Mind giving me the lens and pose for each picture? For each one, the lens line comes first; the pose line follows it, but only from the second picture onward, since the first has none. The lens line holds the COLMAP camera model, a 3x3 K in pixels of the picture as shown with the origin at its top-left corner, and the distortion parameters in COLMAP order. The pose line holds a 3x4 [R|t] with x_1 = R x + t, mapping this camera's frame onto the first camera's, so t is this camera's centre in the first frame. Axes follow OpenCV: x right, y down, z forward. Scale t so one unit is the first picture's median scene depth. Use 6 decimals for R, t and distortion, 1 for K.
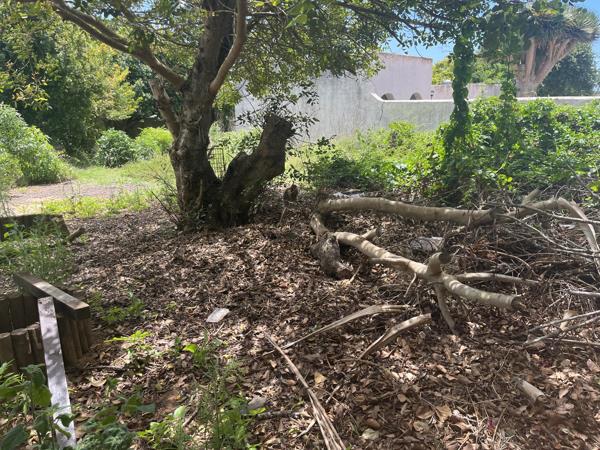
lens RADIAL K [[460.8, 0, 304.4], [0, 460.8, 224.3], [0, 0, 1]] dist [0.092640, -0.106736]
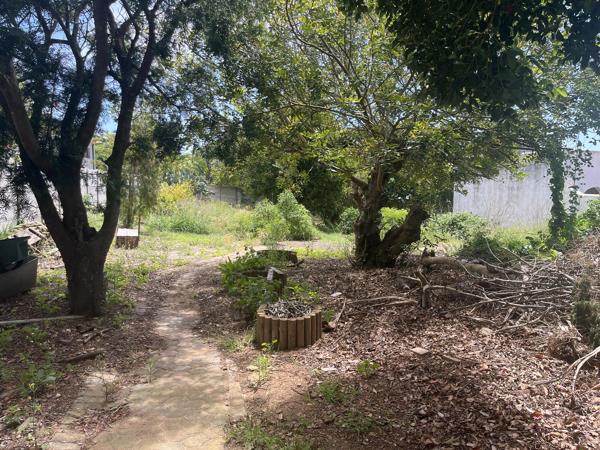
lens RADIAL K [[460.8, 0, 304.4], [0, 460.8, 224.3], [0, 0, 1]] dist [0.092640, -0.106736]
pose [[0.854230, 0.071405, -0.514968, 0.314940], [-0.156255, 0.979989, -0.123312, 0.065241], [0.495858, 0.185803, 0.848294, -0.399643]]
